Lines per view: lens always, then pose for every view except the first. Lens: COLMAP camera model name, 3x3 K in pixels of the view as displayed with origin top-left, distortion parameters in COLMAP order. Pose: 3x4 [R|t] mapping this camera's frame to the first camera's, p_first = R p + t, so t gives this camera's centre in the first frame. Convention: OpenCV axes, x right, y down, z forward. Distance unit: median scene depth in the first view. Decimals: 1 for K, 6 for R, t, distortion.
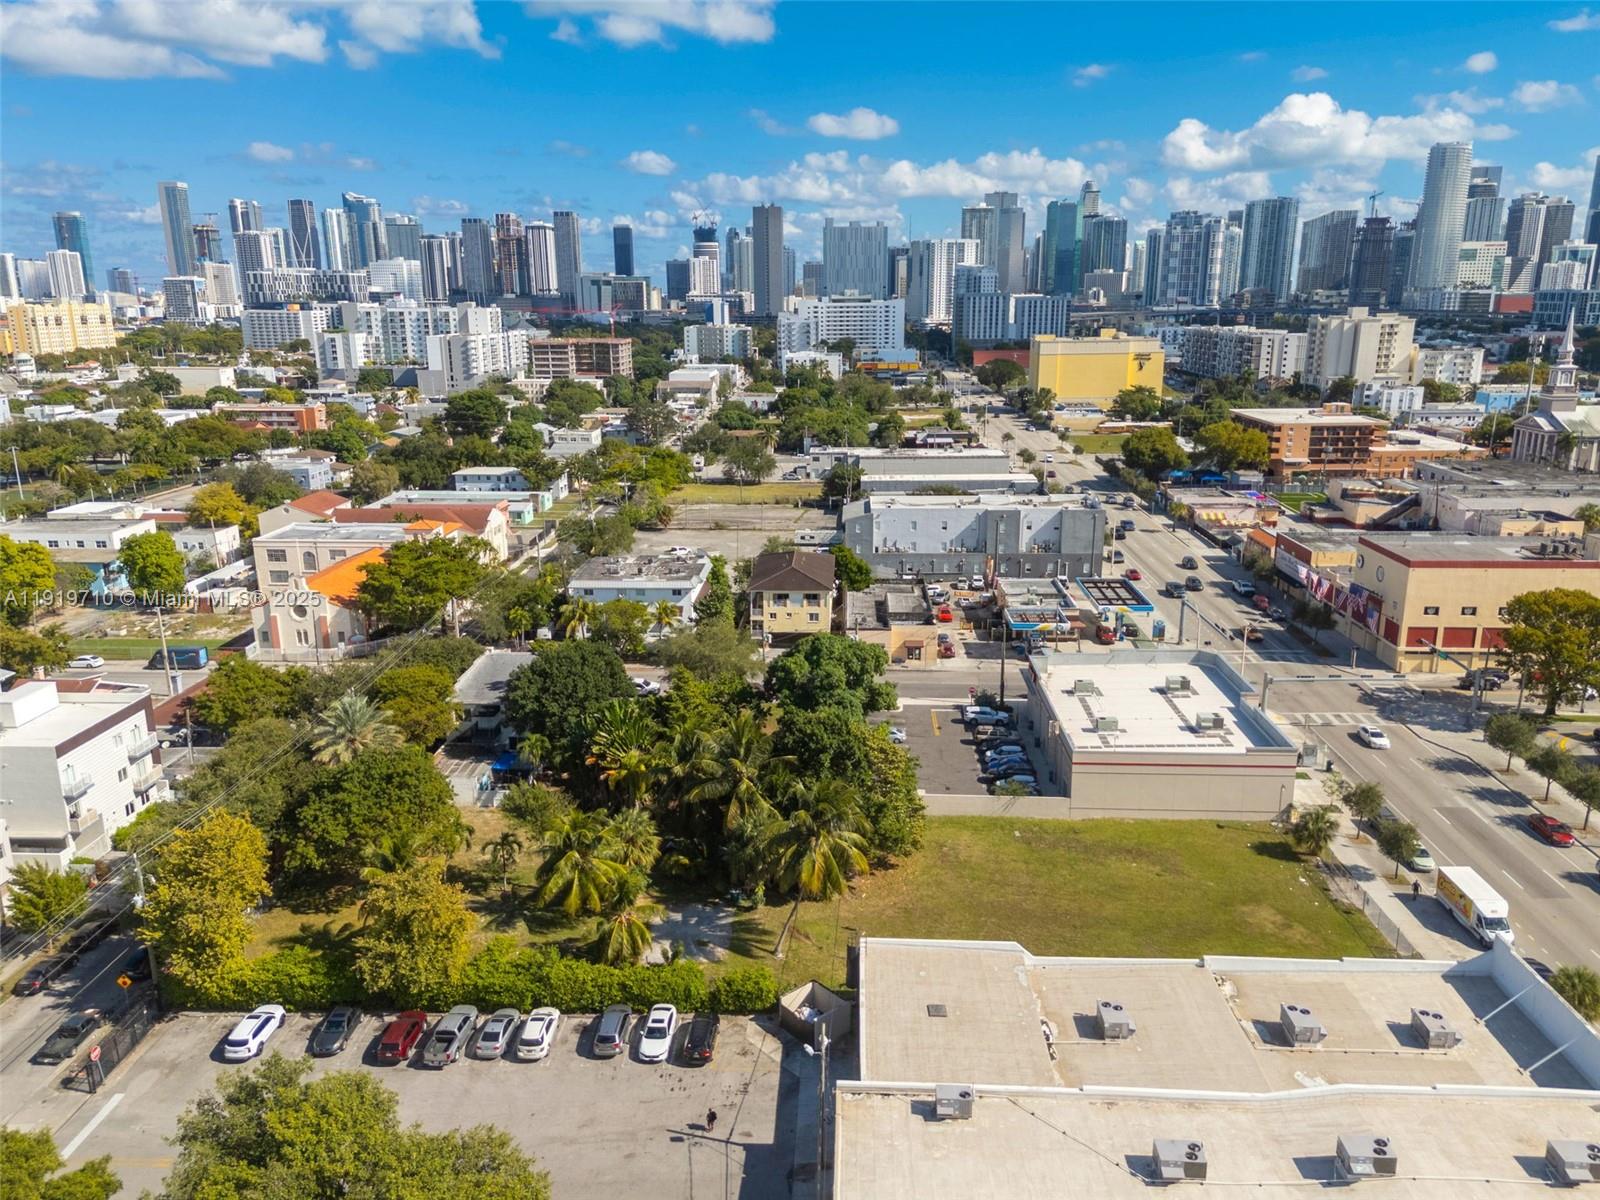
lens RADIAL K [[1161.5, 0, 800.0], [0, 1161.5, 600.0], [0, 0, 1]] dist [0.101333, -0.090206]
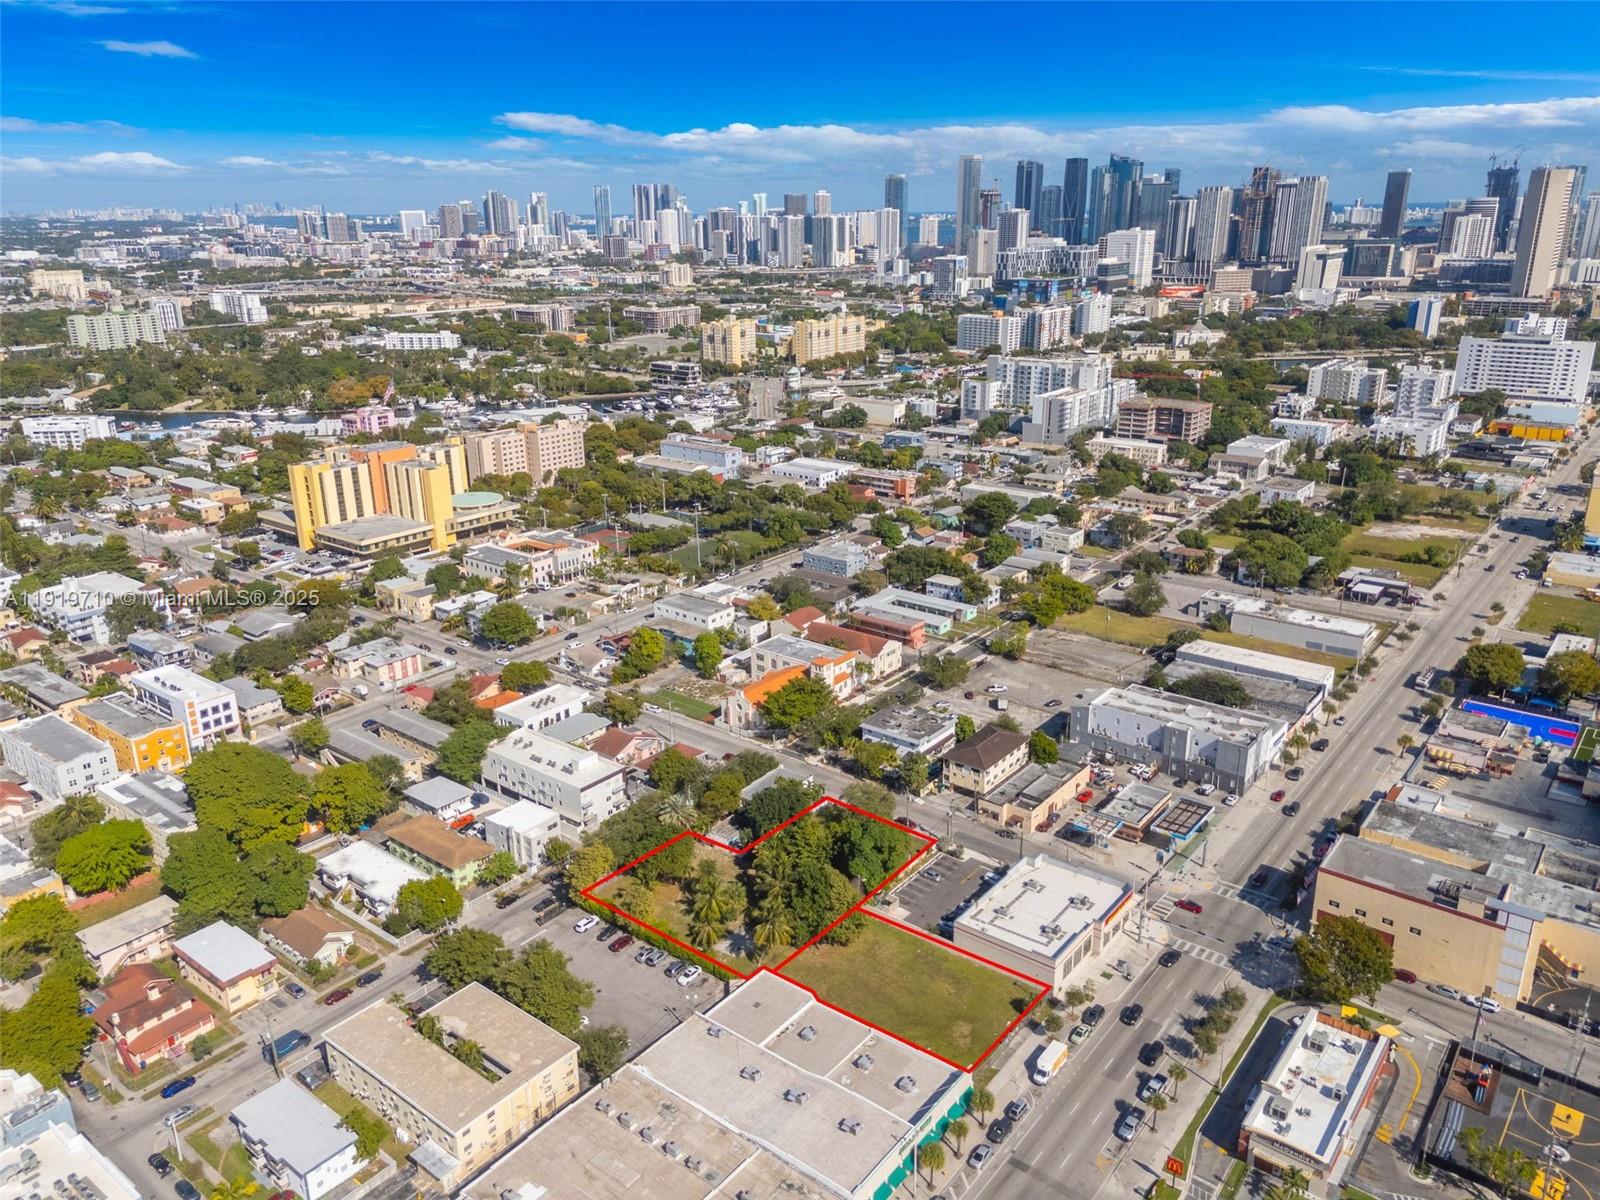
lens RADIAL K [[1161.5, 0, 800.0], [0, 1161.5, 600.0], [0, 0, 1]] dist [0.101333, -0.090206]
pose [[0.809828, 0.180668, -0.558155, 0.207533], [-0.140533, 0.983441, 0.114429, -0.119223], [0.569586, -0.014228, 0.821808, -0.153035]]
